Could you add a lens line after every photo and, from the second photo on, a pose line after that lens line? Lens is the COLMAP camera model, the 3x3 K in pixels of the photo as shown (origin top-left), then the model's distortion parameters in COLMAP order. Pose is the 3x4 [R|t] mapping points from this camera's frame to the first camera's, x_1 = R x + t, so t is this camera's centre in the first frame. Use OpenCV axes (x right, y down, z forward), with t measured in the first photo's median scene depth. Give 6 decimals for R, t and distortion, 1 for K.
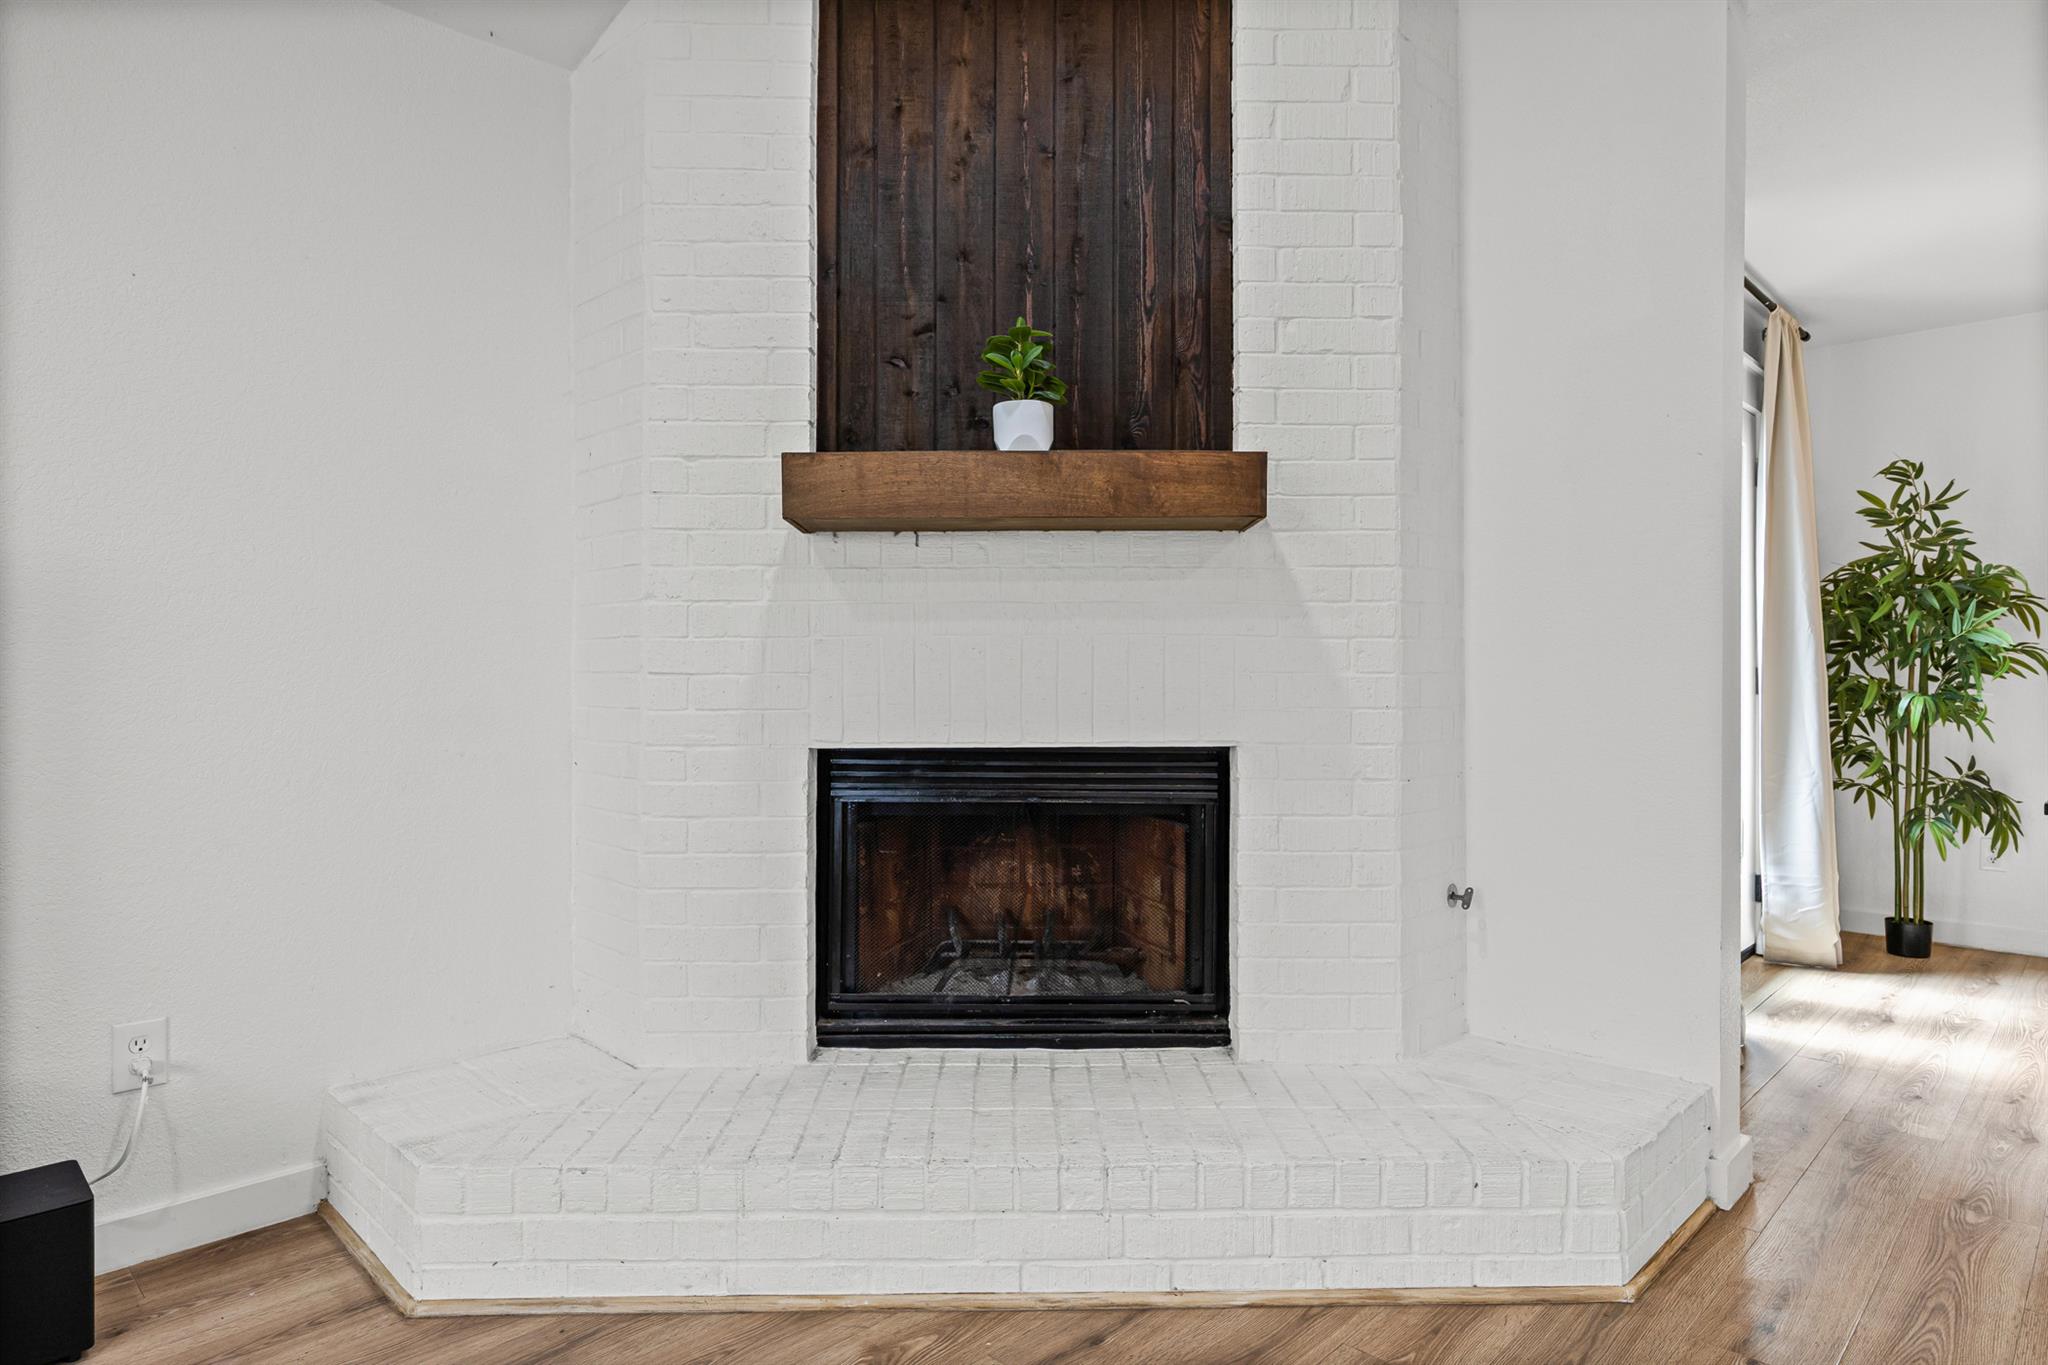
lens RADIAL K [[1148.7, 0, 1023.1], [0, 1148.7, 684.7], [0, 0, 1]] dist [-0.004765, 0.001282]
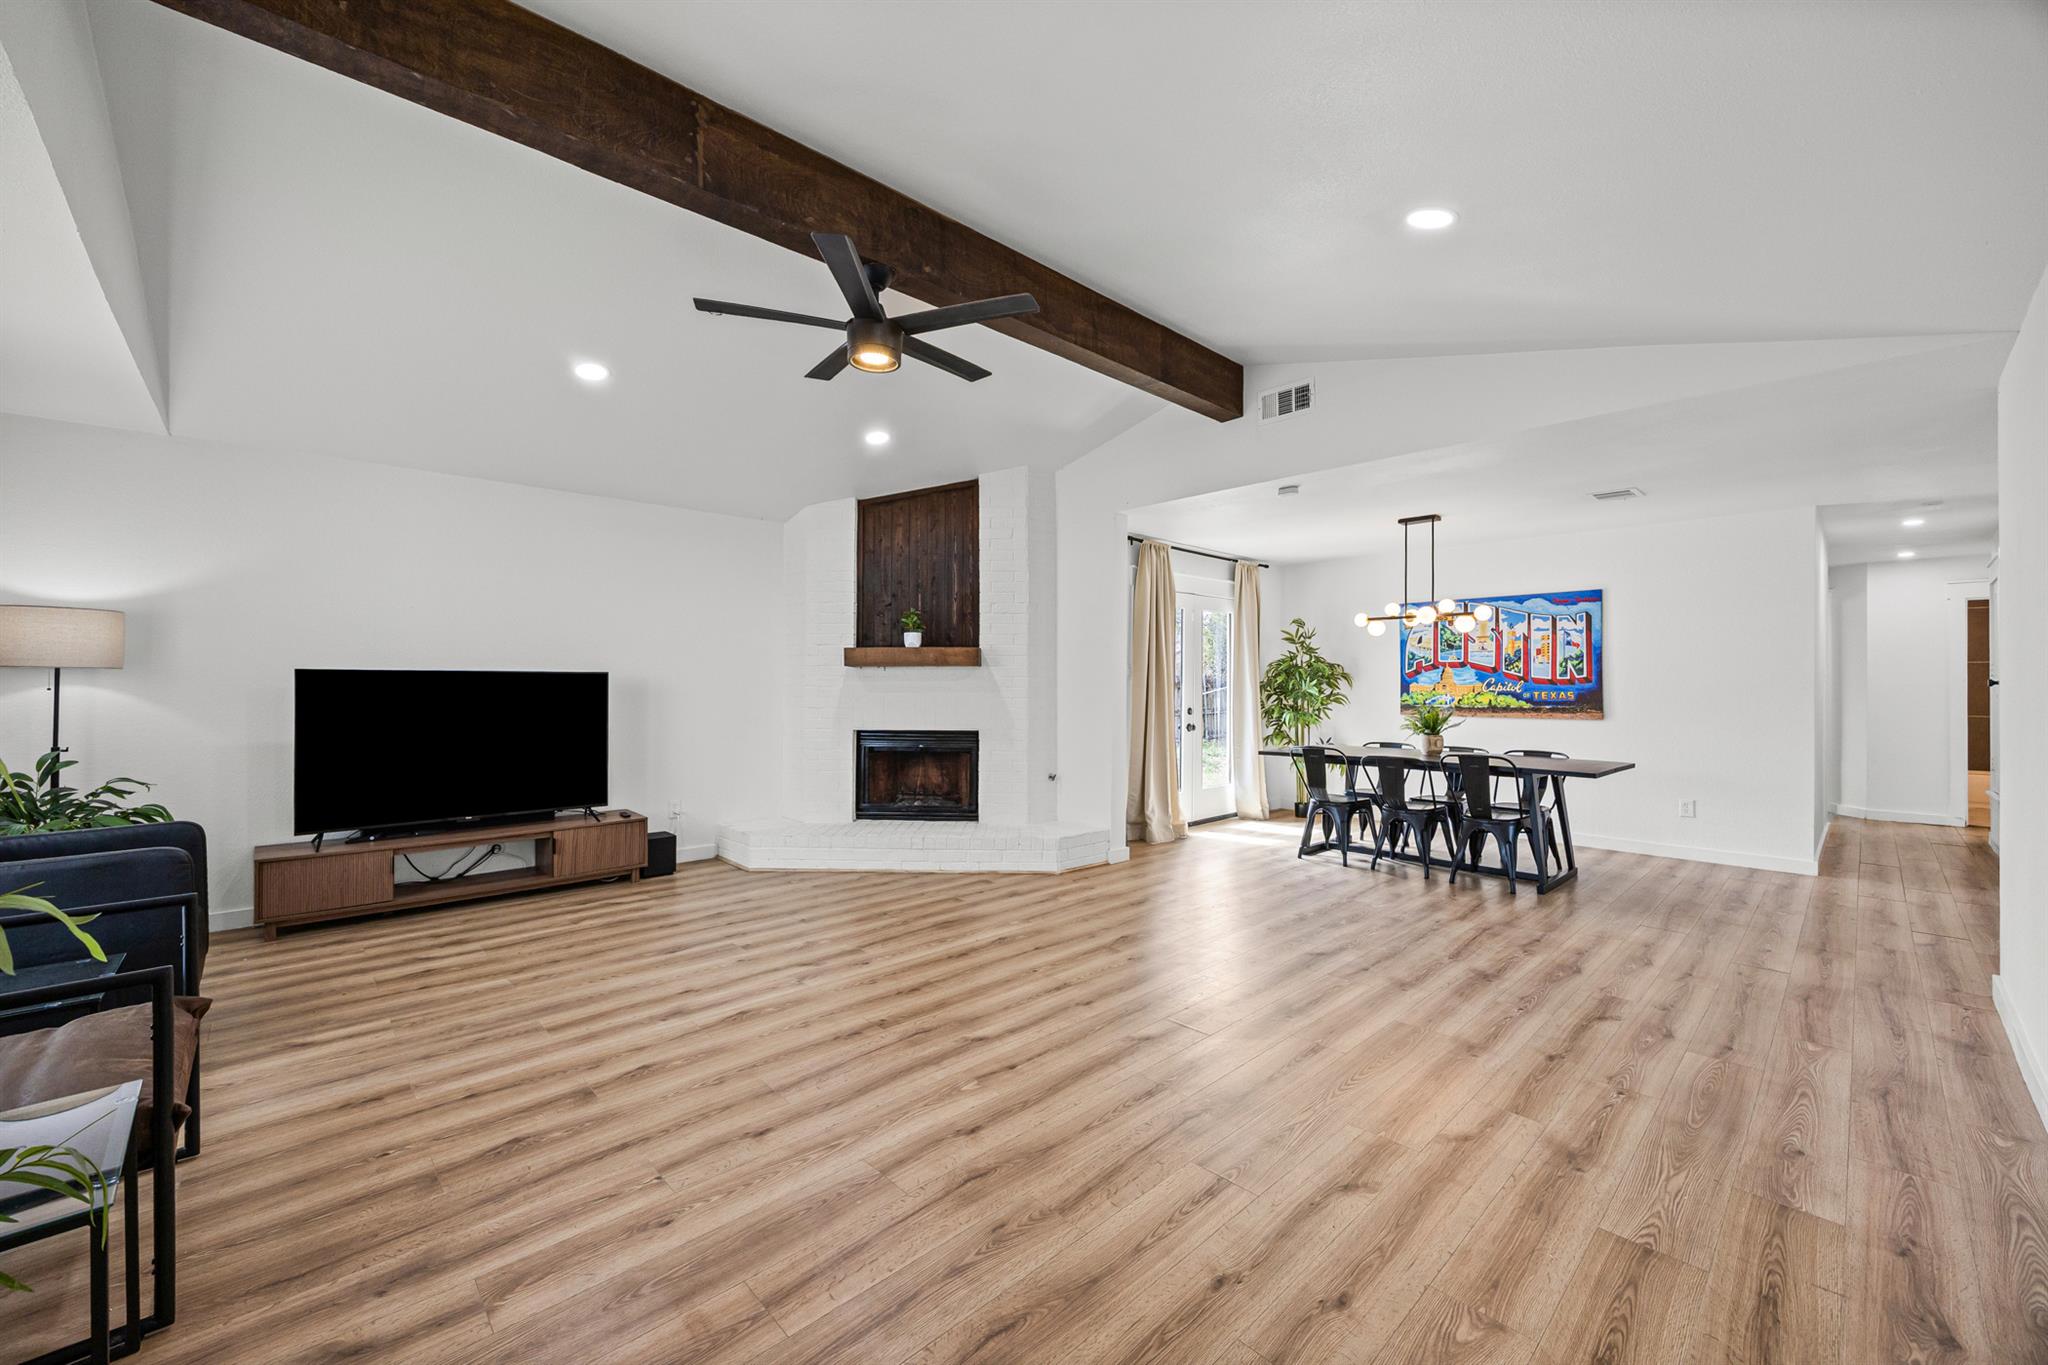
lens RADIAL K [[800.7, 0, 1009.8], [0, 800.7, 686.5], [0, 0, 1]] dist [-0.005181, -0.000528]
pose [[0.998329, 0.004686, -0.057589, 0.402157], [-0.004667, 0.999989, 0.000465, -0.075421], [0.057591, -0.000195, 0.998340, -1.310069]]
